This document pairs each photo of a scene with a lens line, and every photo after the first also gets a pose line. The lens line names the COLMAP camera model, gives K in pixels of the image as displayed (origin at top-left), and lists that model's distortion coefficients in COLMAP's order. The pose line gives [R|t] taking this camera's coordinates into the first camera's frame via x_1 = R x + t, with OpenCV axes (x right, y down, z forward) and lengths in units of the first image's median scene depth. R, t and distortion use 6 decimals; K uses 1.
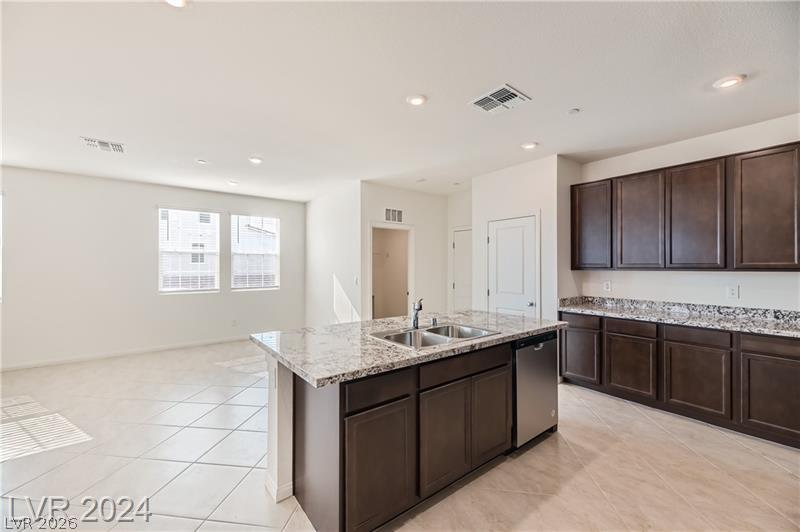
lens RADIAL K [[323.1, 0, 400.7], [0, 323.1, 267.6], [0, 0, 1]] dist [0.011682, 0.000169]
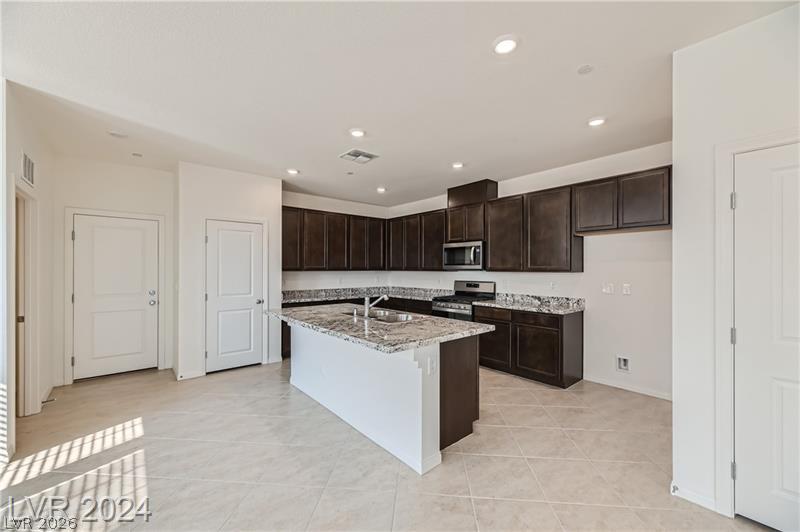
lens RADIAL K [[318.0, 0, 398.8], [0, 318.0, 270.9], [0, 0, 1]] dist [-0.000401, 0.000024]
pose [[-0.078654, -0.005951, 0.996884, -0.667364], [0.001974, 0.999979, 0.006125, -0.000959], [-0.996900, 0.002449, -0.078640, 0.528465]]
